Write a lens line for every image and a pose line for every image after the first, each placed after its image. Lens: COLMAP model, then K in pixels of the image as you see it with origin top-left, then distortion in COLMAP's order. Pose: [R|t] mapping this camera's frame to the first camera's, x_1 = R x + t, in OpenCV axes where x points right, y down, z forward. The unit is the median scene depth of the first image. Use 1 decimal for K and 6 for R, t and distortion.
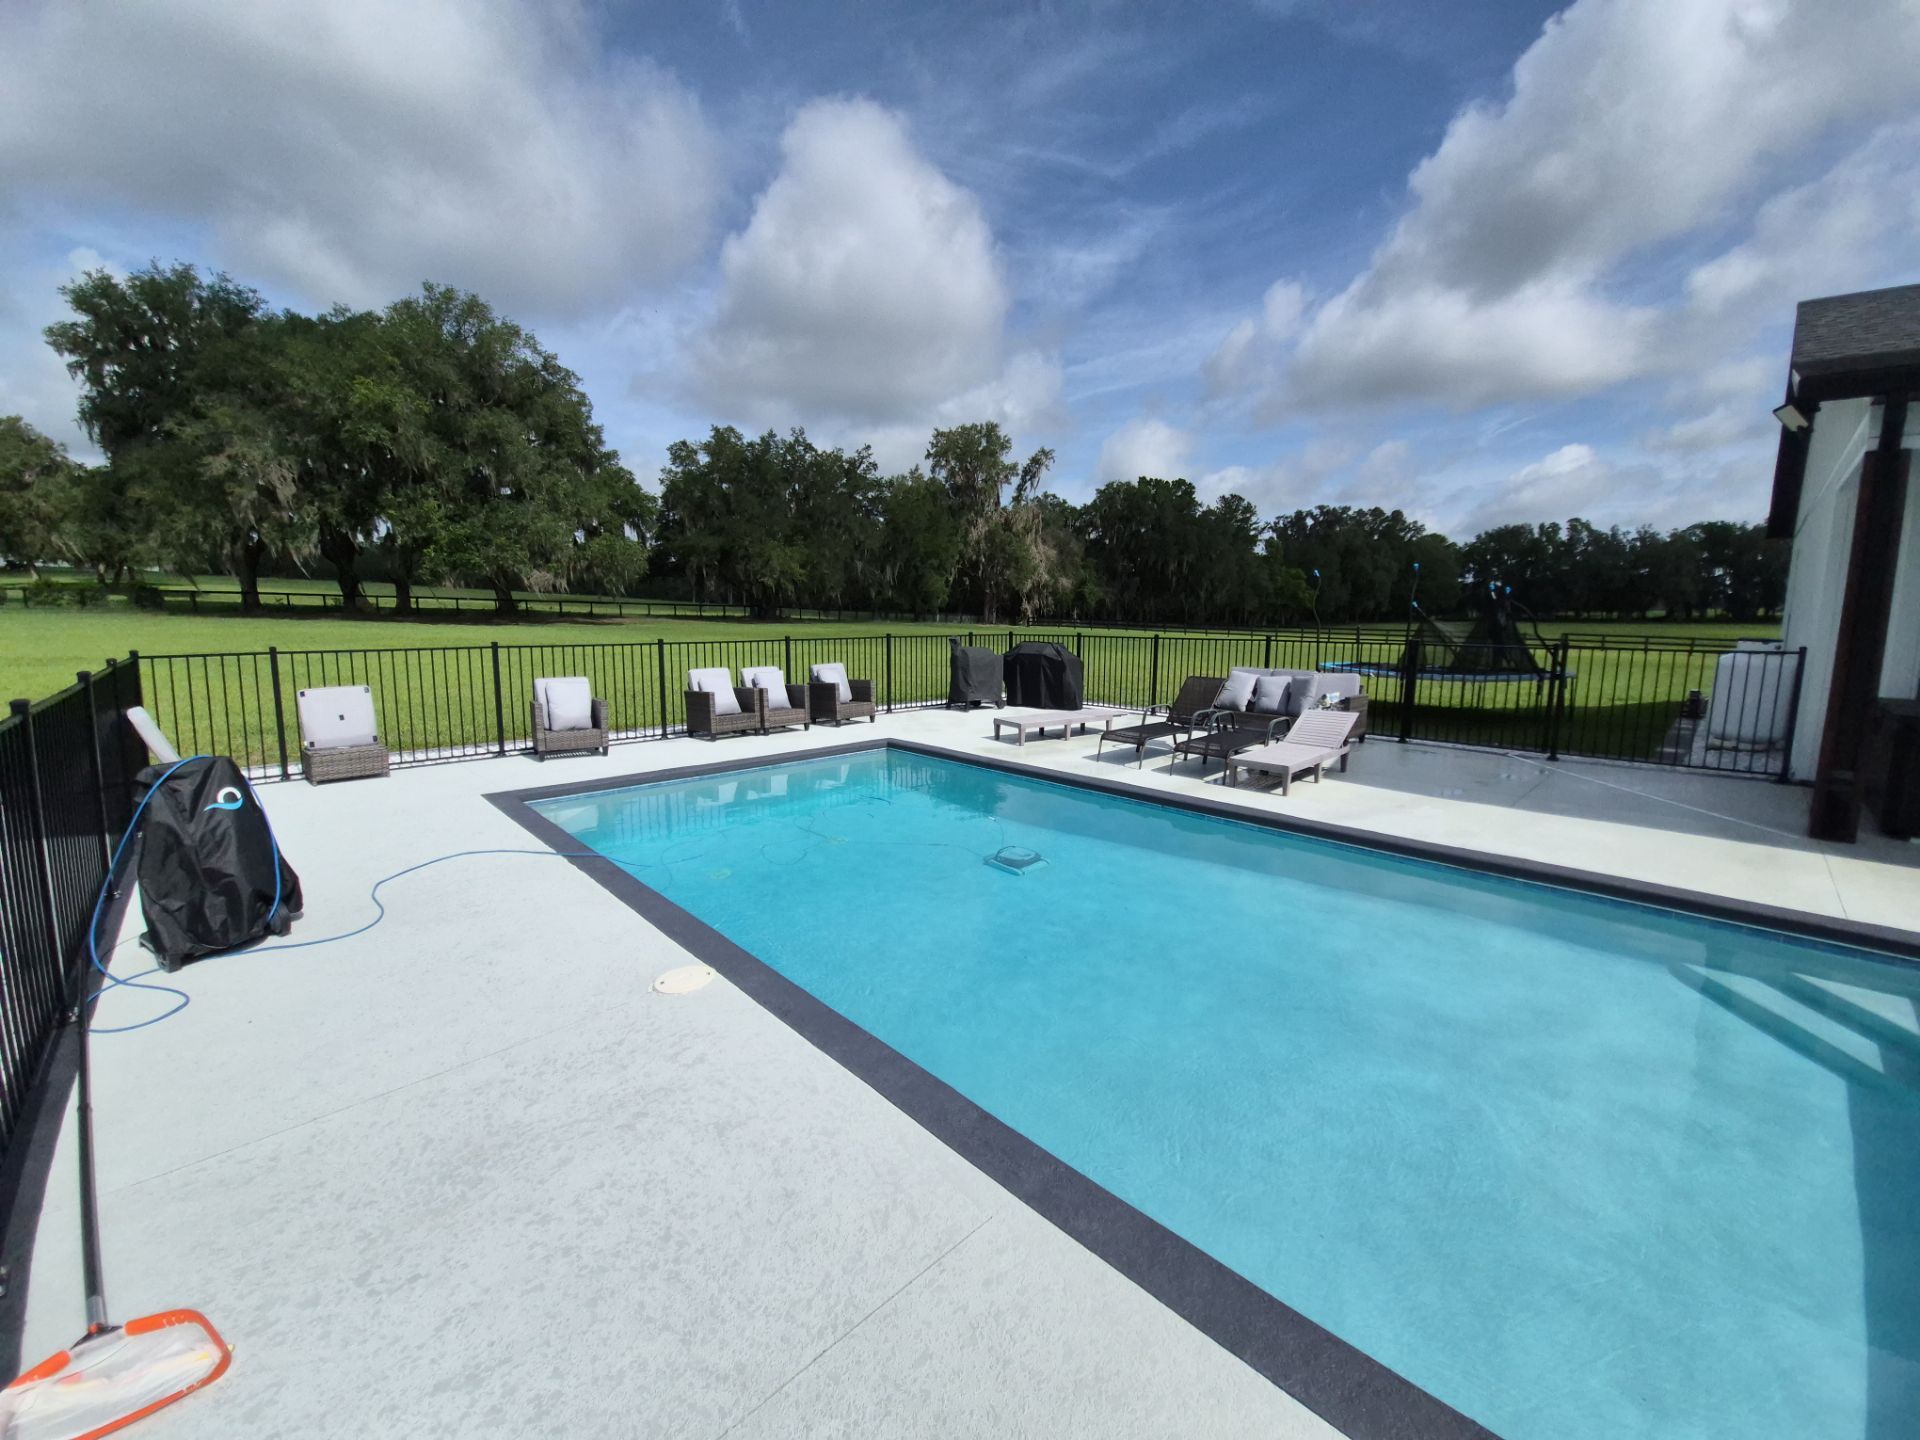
lens RADIAL K [[772.2, 0, 960.0], [0, 772.2, 720.0], [0, 0, 1]] dist [-0.000470, -0.007409]
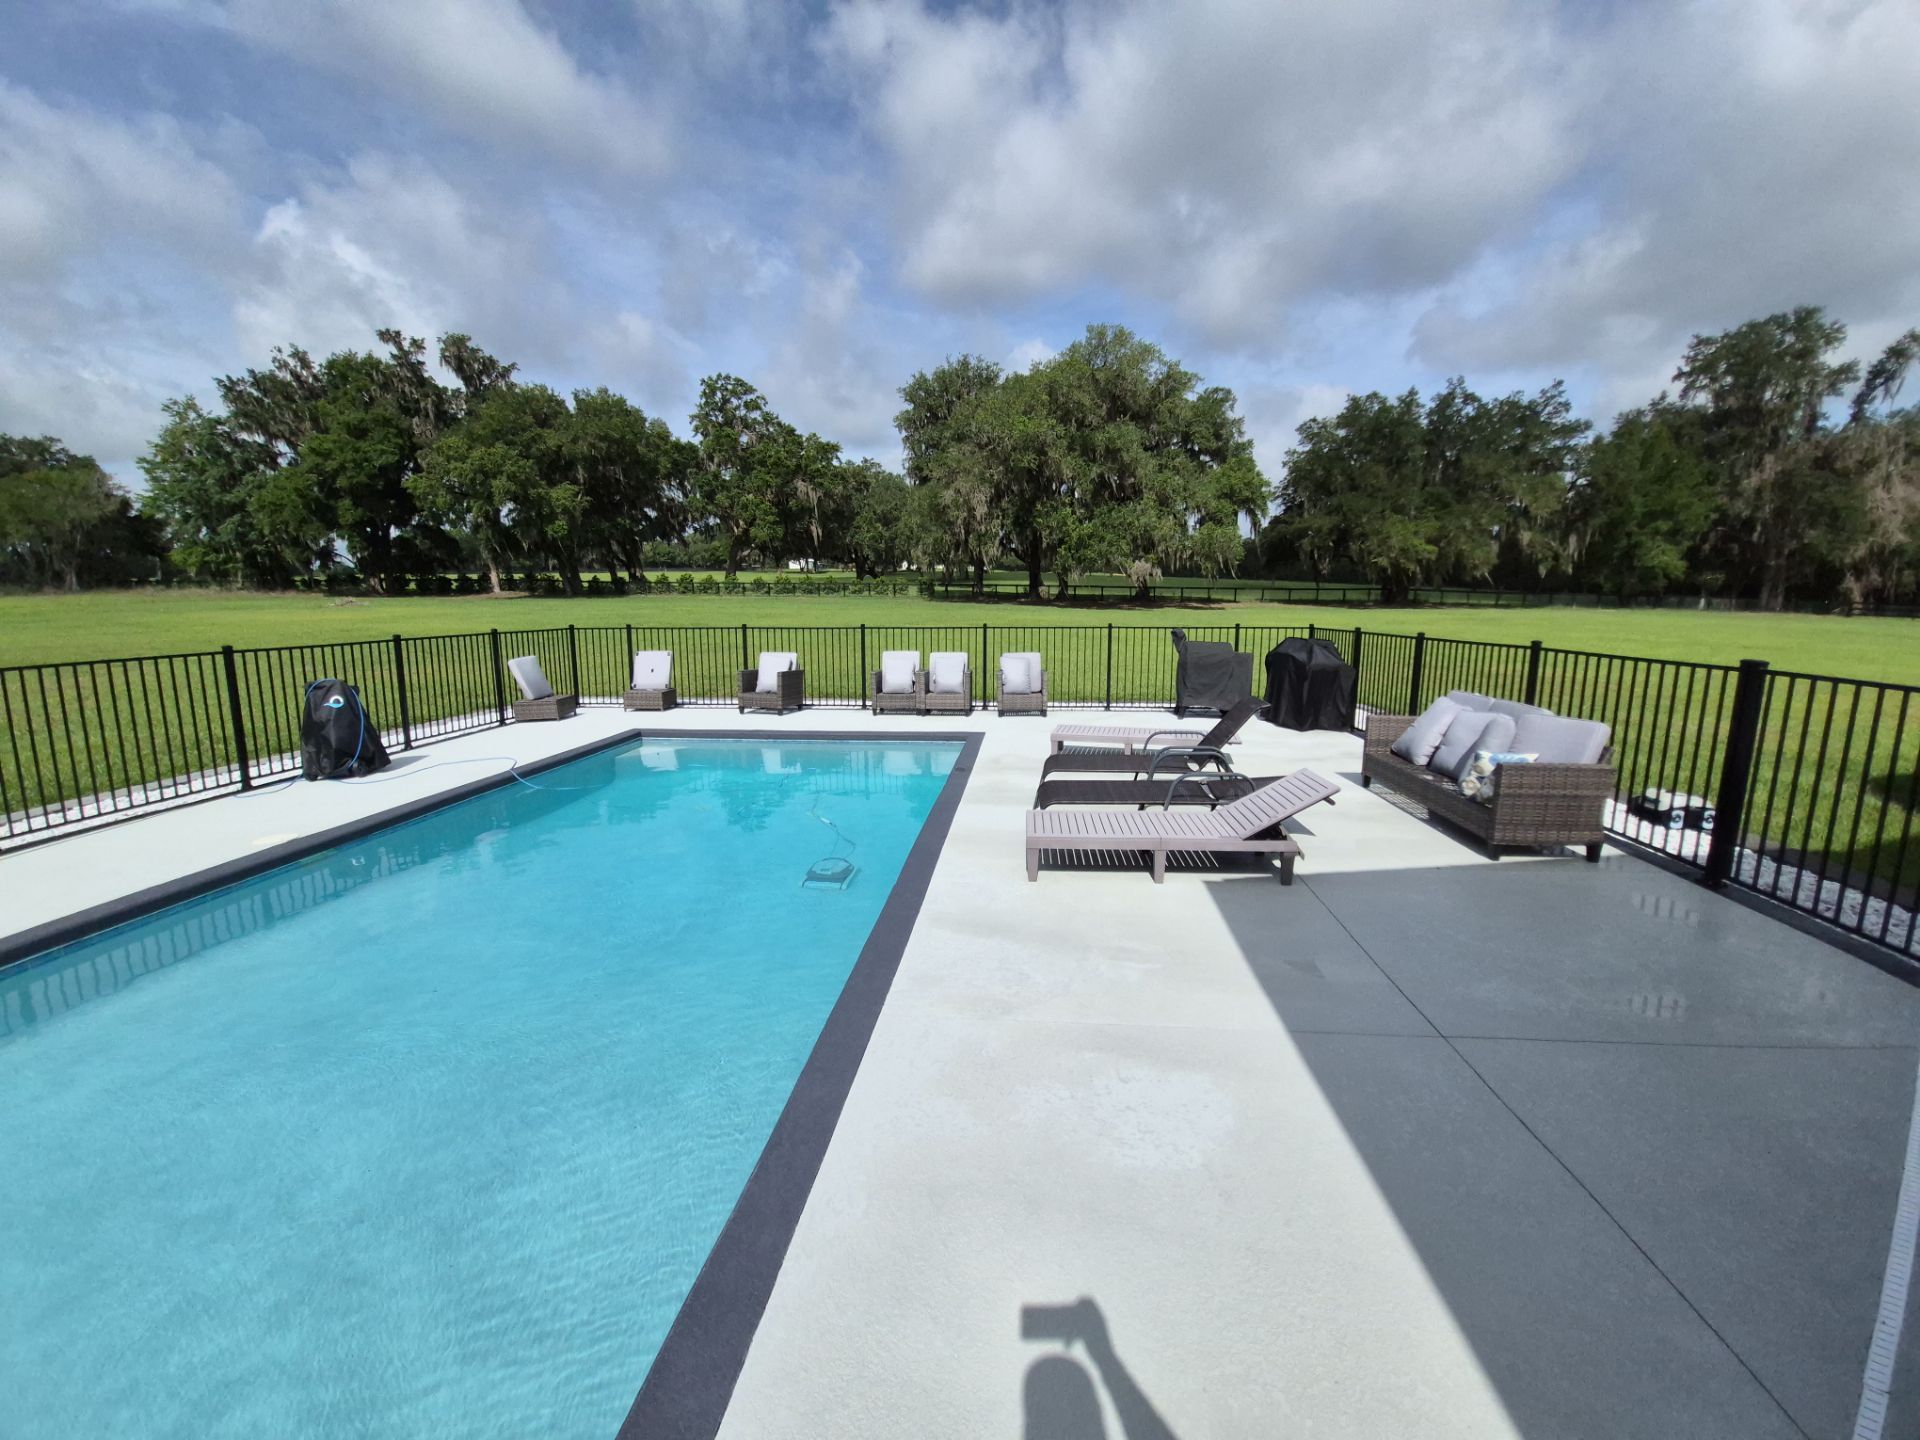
lens RADIAL K [[772.2, 0, 960.0], [0, 772.2, 720.0], [0, 0, 1]] dist [-0.000470, -0.007409]
pose [[0.652799, 0.112116, -0.749188, 0.116888], [-0.096659, 0.993231, 0.064414, -0.008158], [0.751339, 0.030367, 0.659218, 0.050815]]
